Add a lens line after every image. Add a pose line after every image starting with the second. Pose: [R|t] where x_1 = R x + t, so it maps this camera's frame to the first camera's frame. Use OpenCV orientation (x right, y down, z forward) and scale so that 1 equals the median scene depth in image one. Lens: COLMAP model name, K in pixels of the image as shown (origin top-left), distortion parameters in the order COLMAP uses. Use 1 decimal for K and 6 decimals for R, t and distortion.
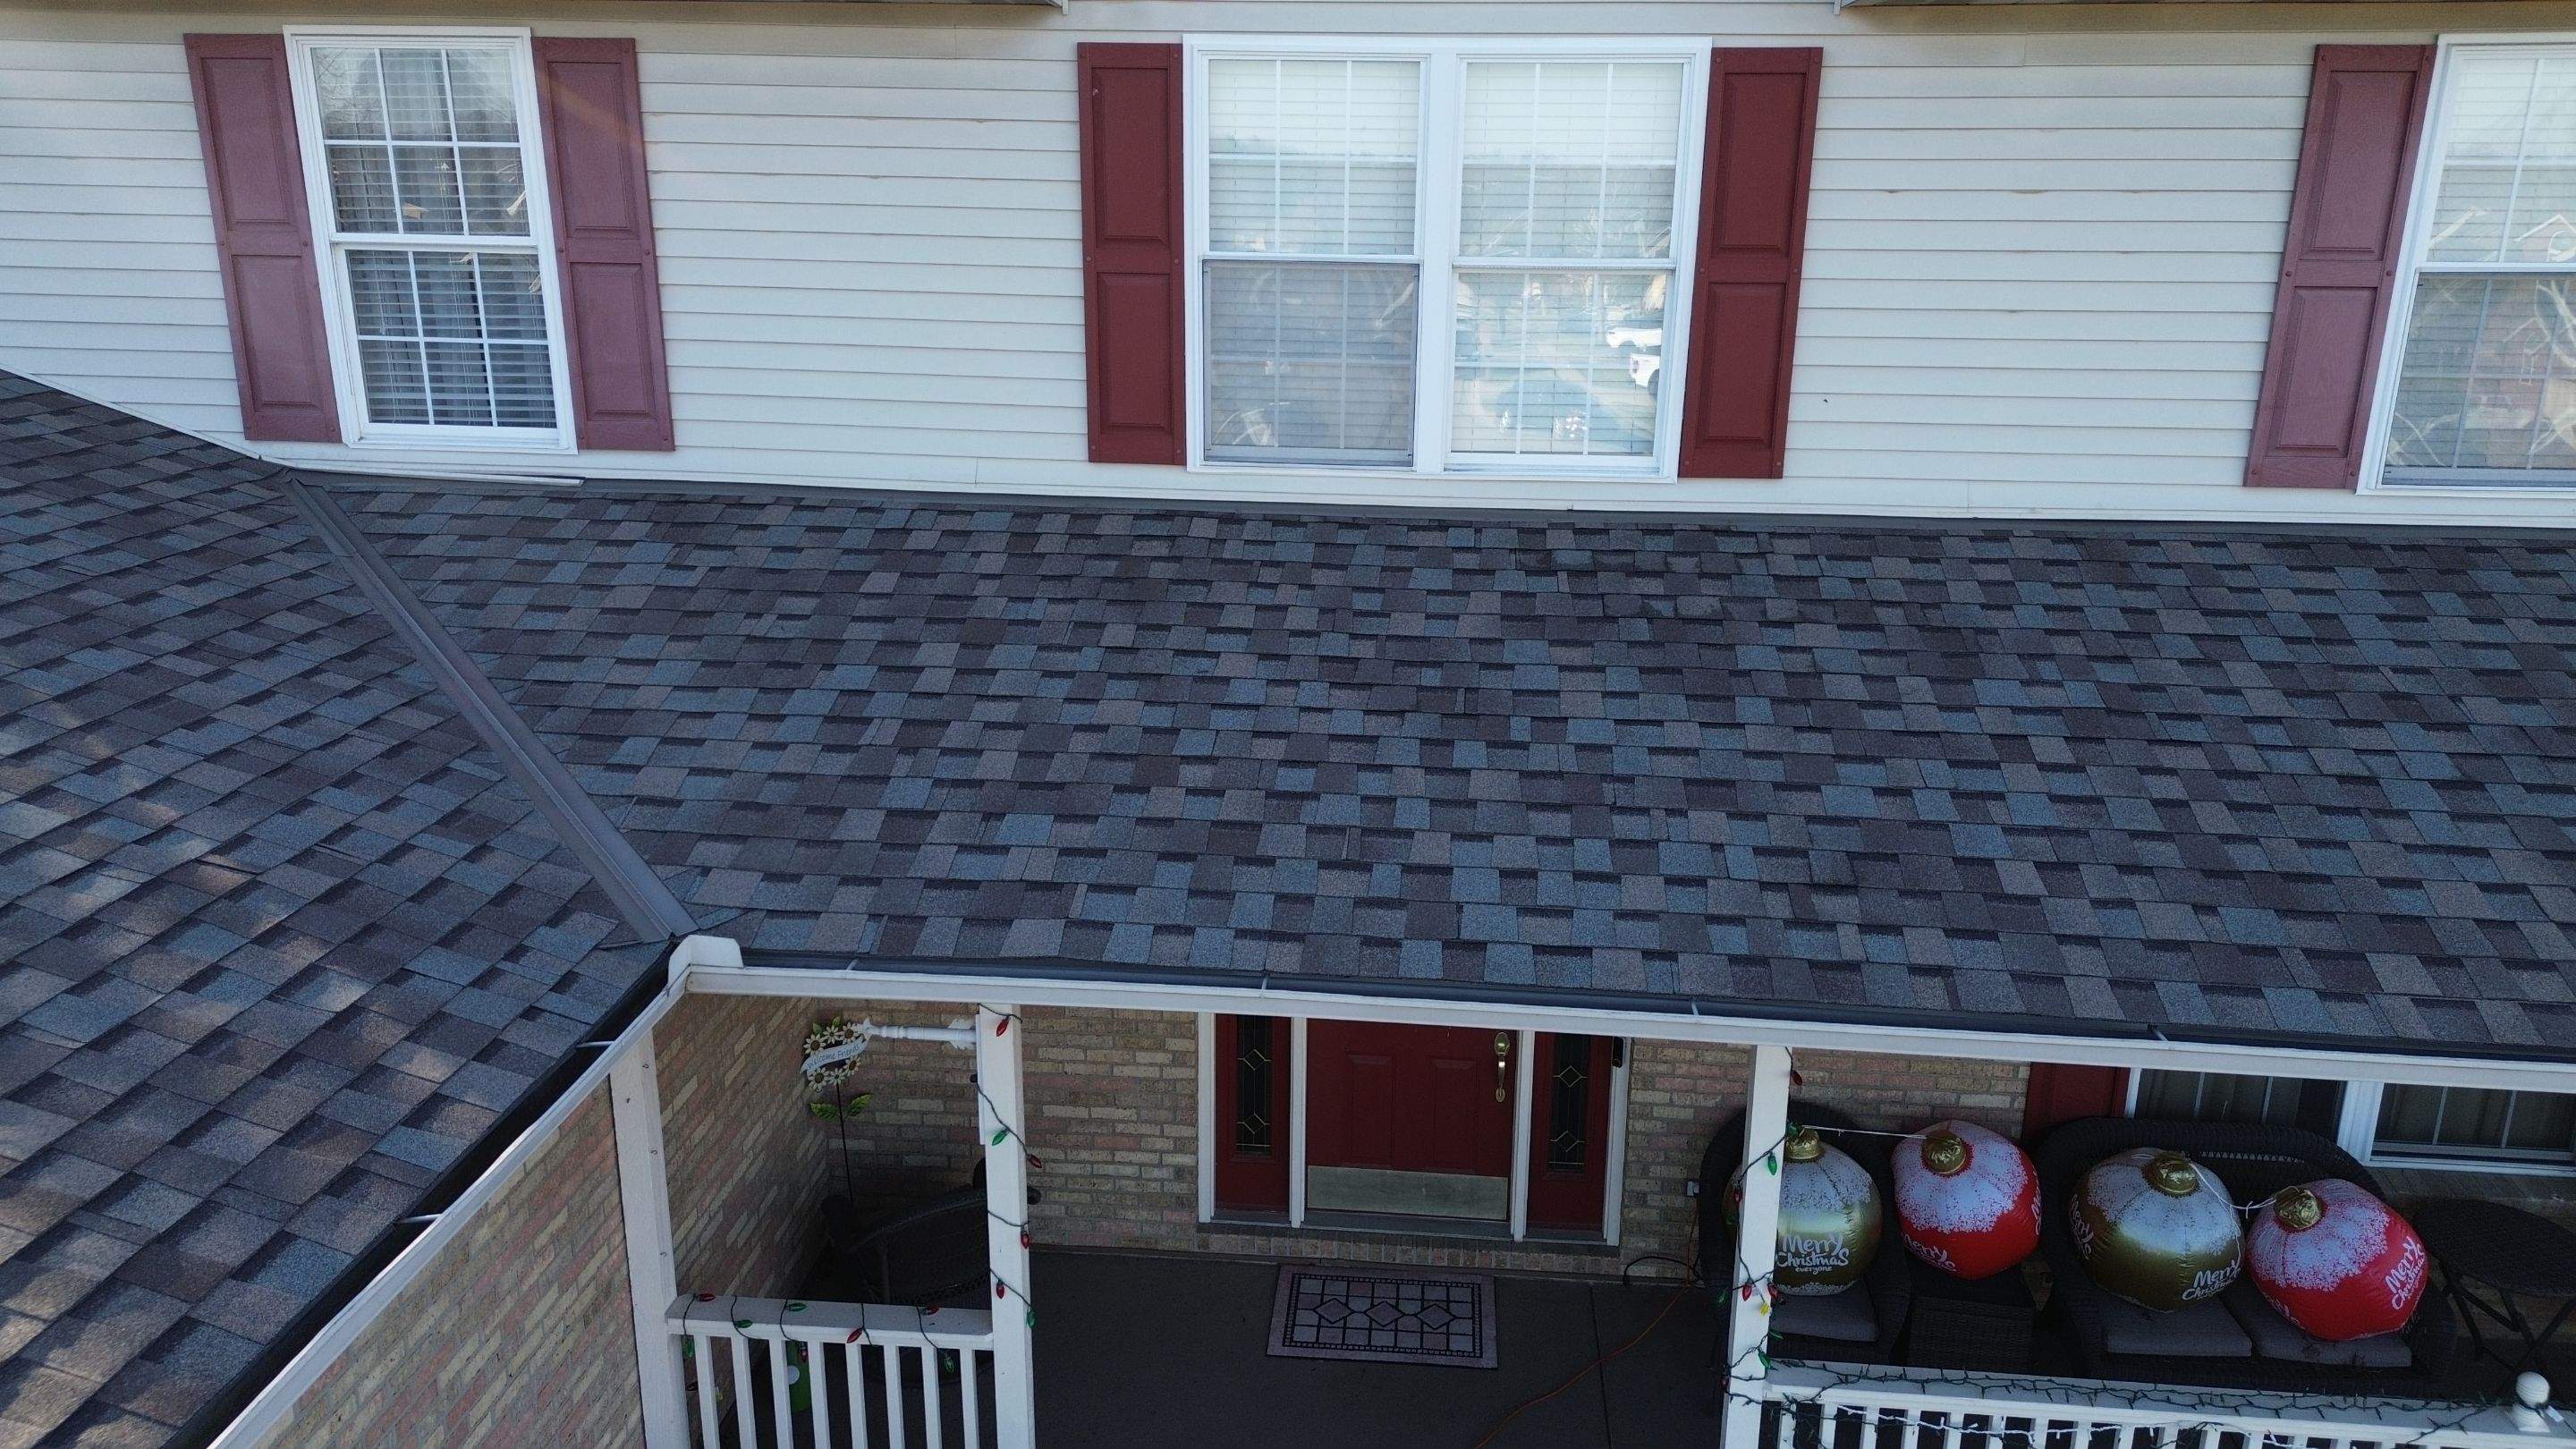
lens RADIAL K [[1807.6, 0, 1308.2], [0, 1807.6, 715.9], [0, 0, 1]] dist [0.063802, -0.052293]
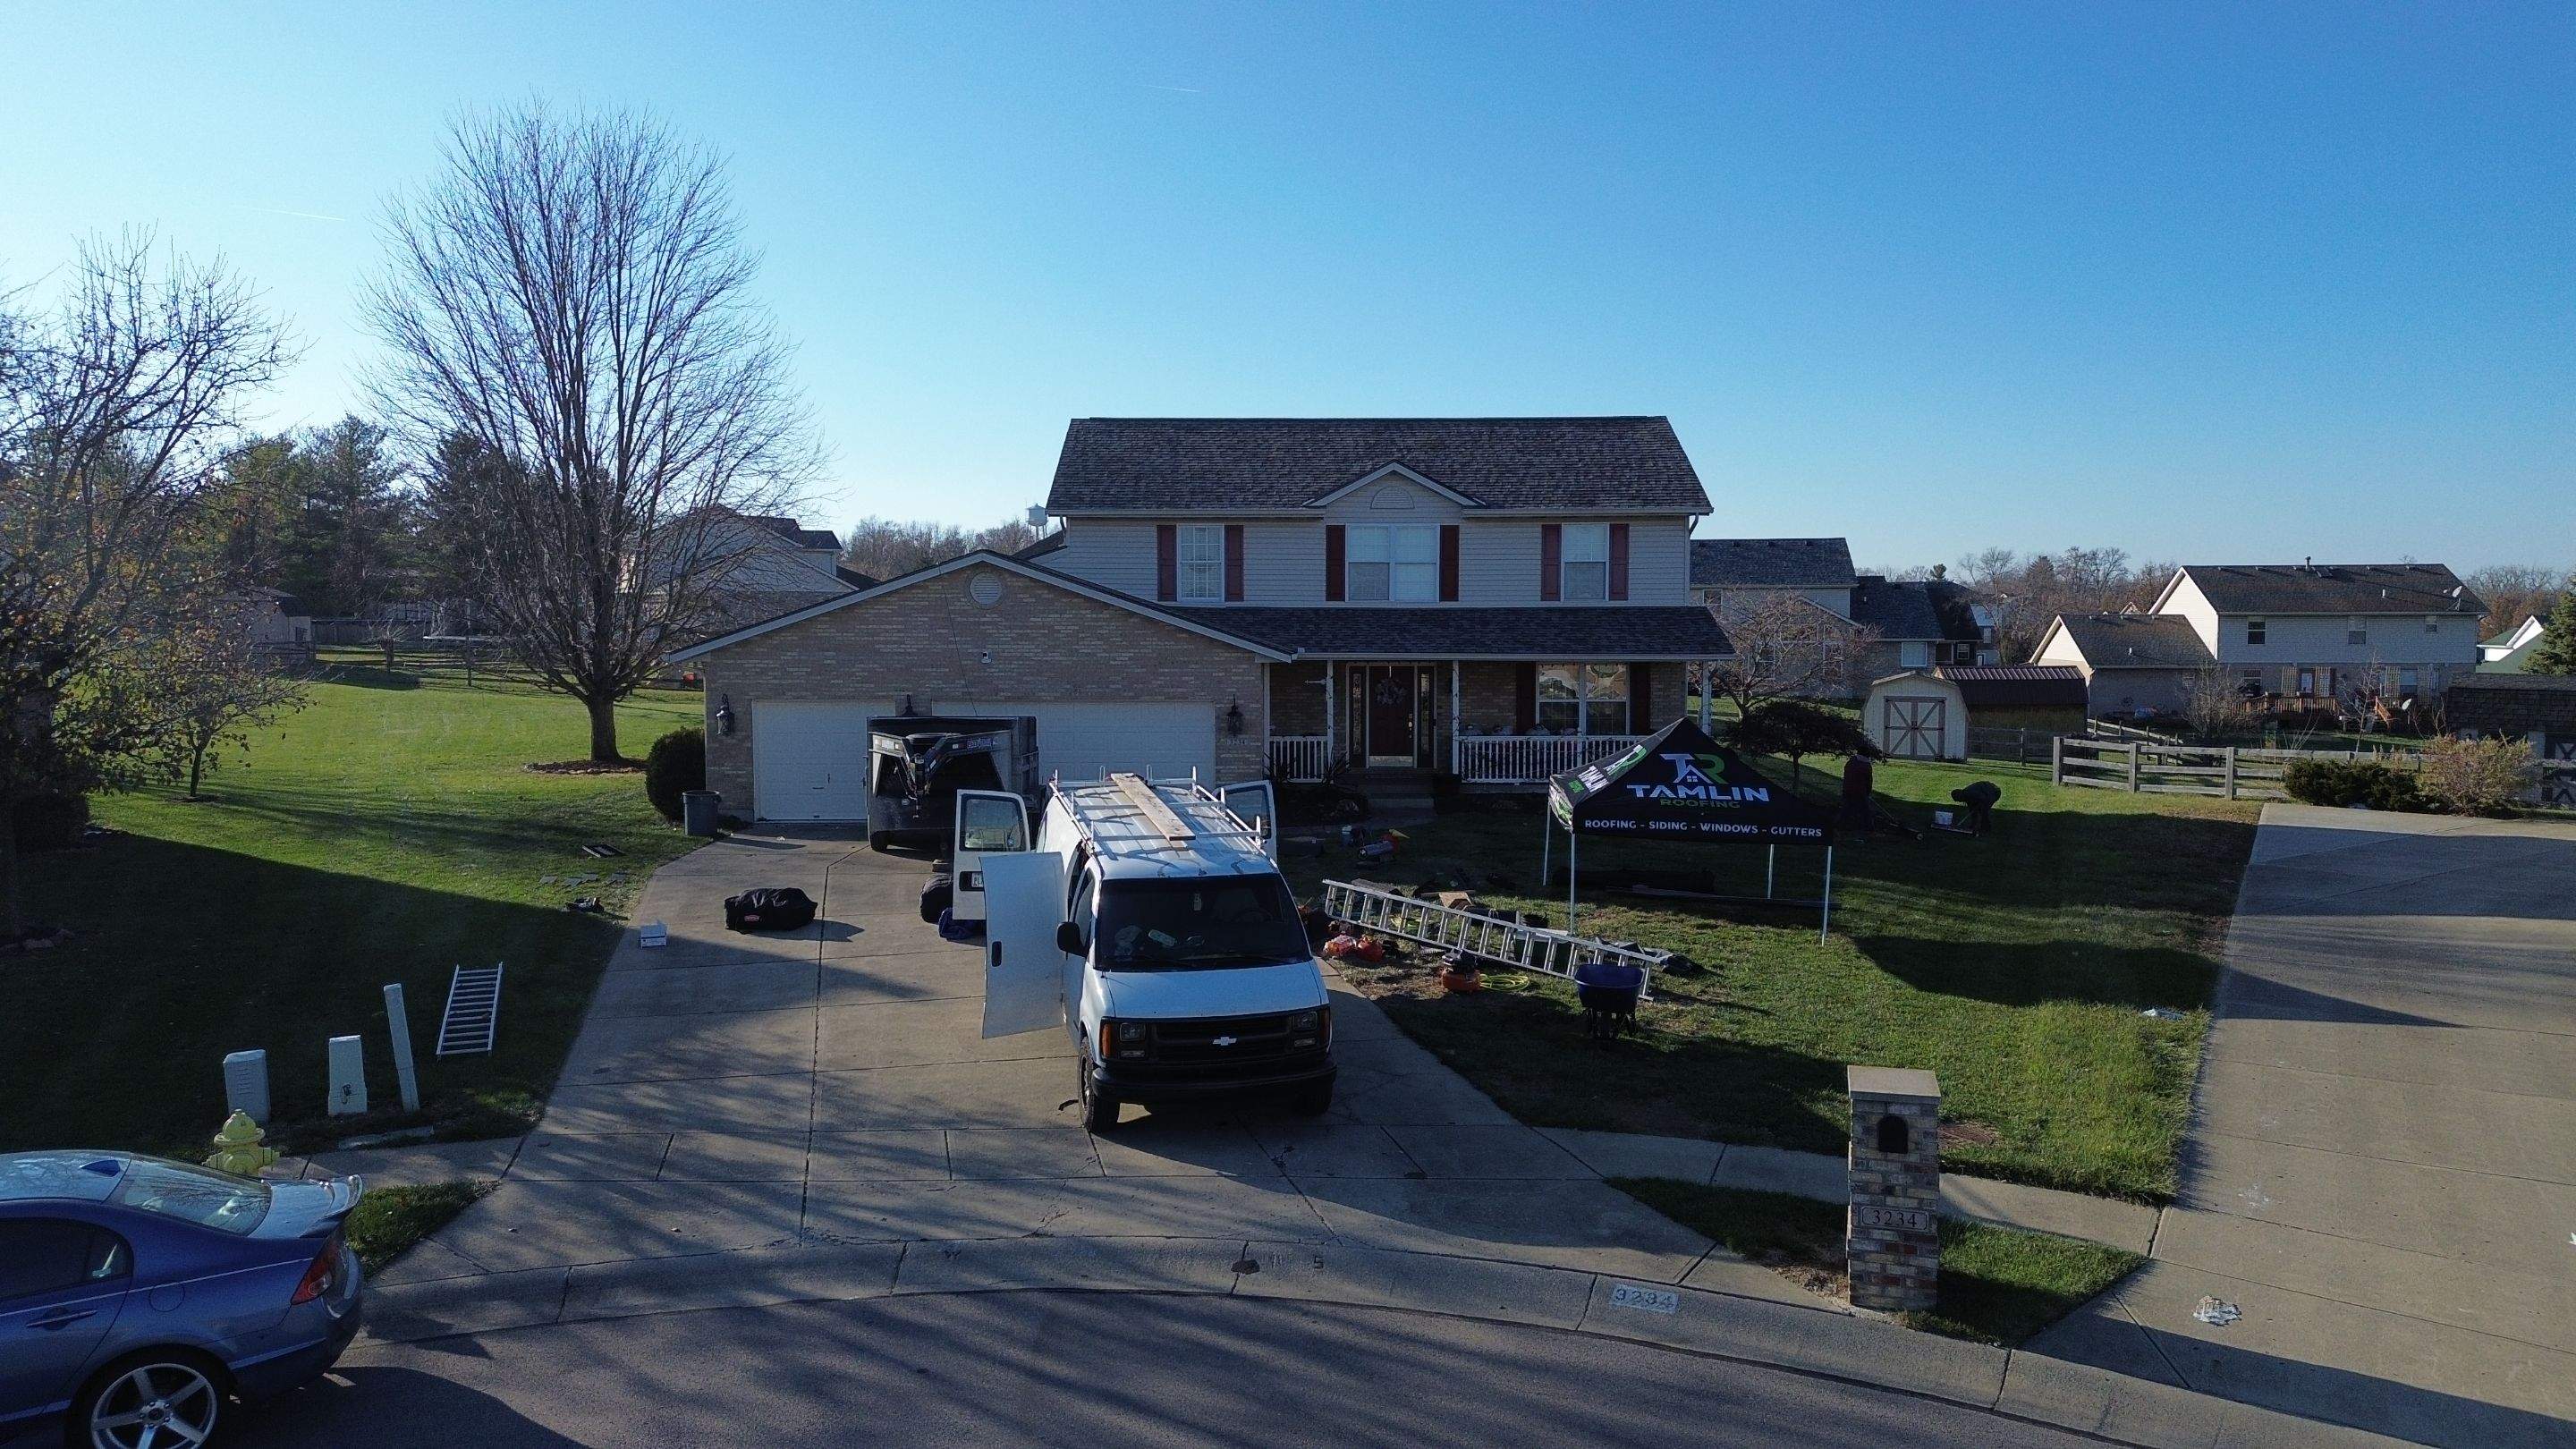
lens RADIAL K [[1807.6, 0, 1281.0], [0, 1807.6, 724.6], [0, 0, 1]] dist [0.063802, -0.052293]
pose [[0.997152, -0.015028, 0.073905, -0.635302], [0.031572, 0.973124, -0.228106, 1.372476], [-0.068491, 0.229790, 0.970827, -3.908243]]
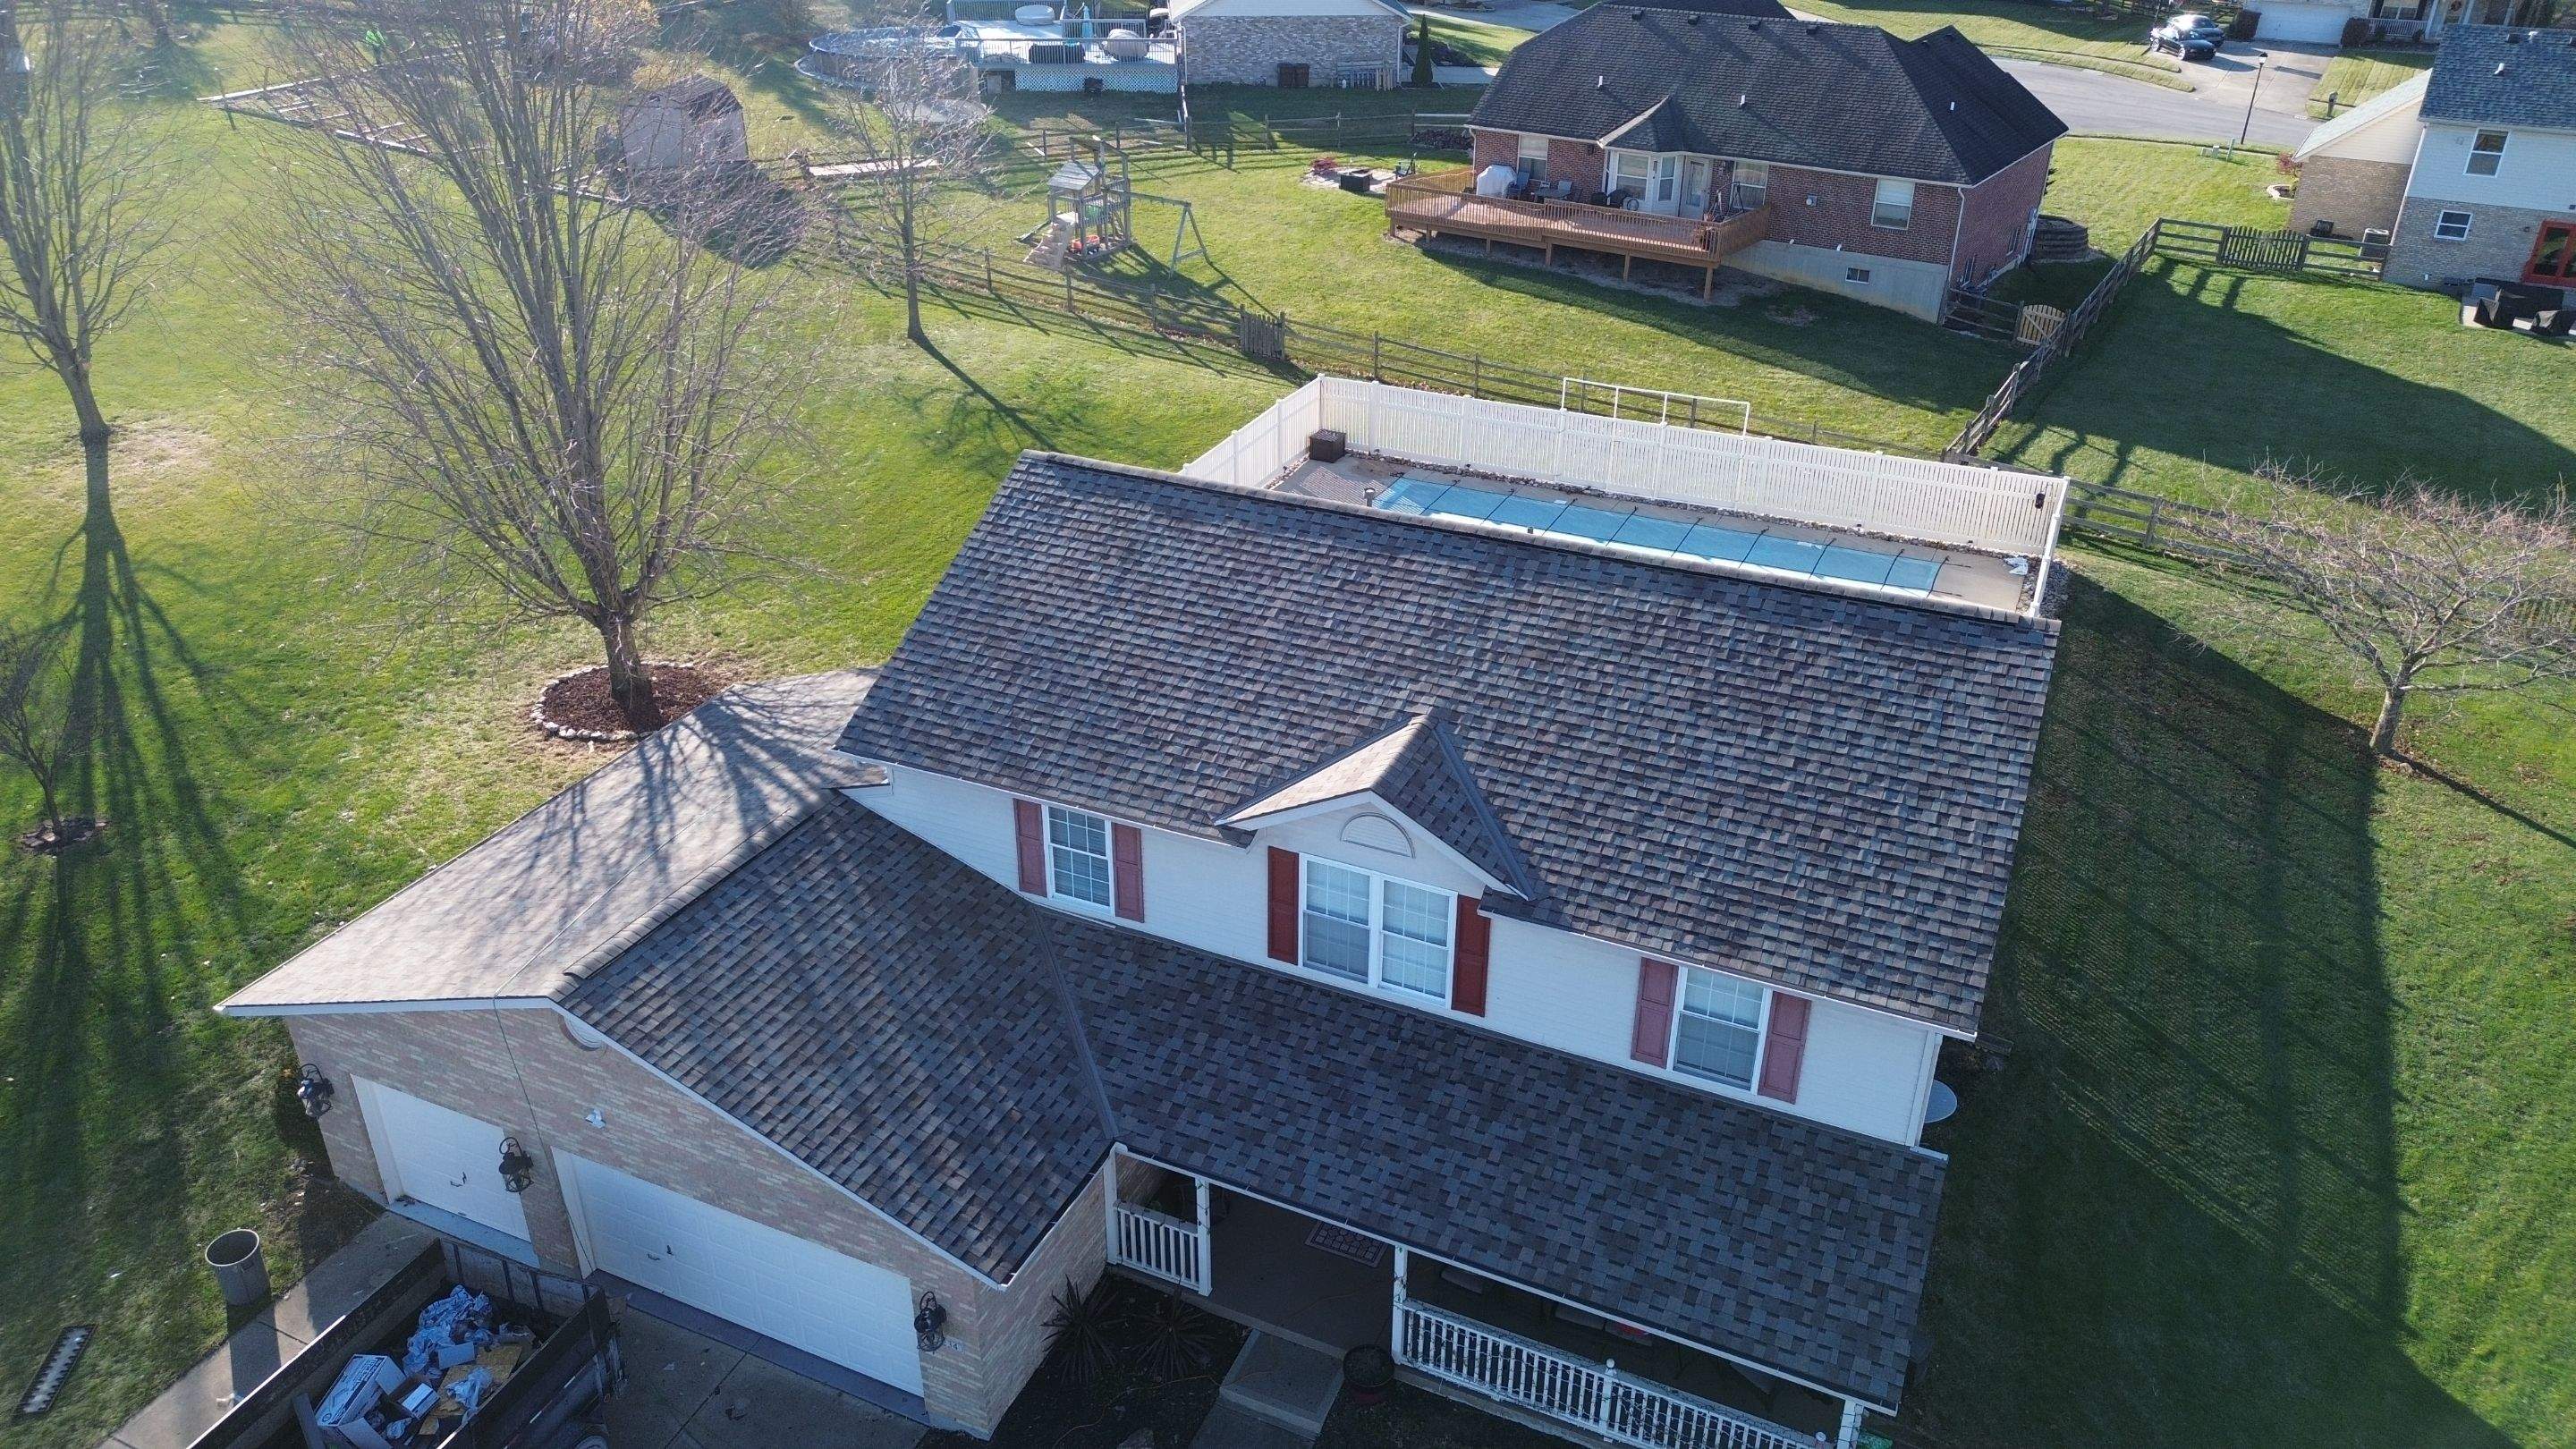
lens RADIAL K [[1807.6, 0, 1305.8], [0, 1807.6, 698.7], [0, 0, 1]] dist [0.063802, -0.052293]
pose [[0.941140, 0.152389, -0.301715, 0.770987], [-0.091316, 0.974044, 0.207125, -1.175806], [0.325447, -0.167382, 0.930627, -1.680533]]
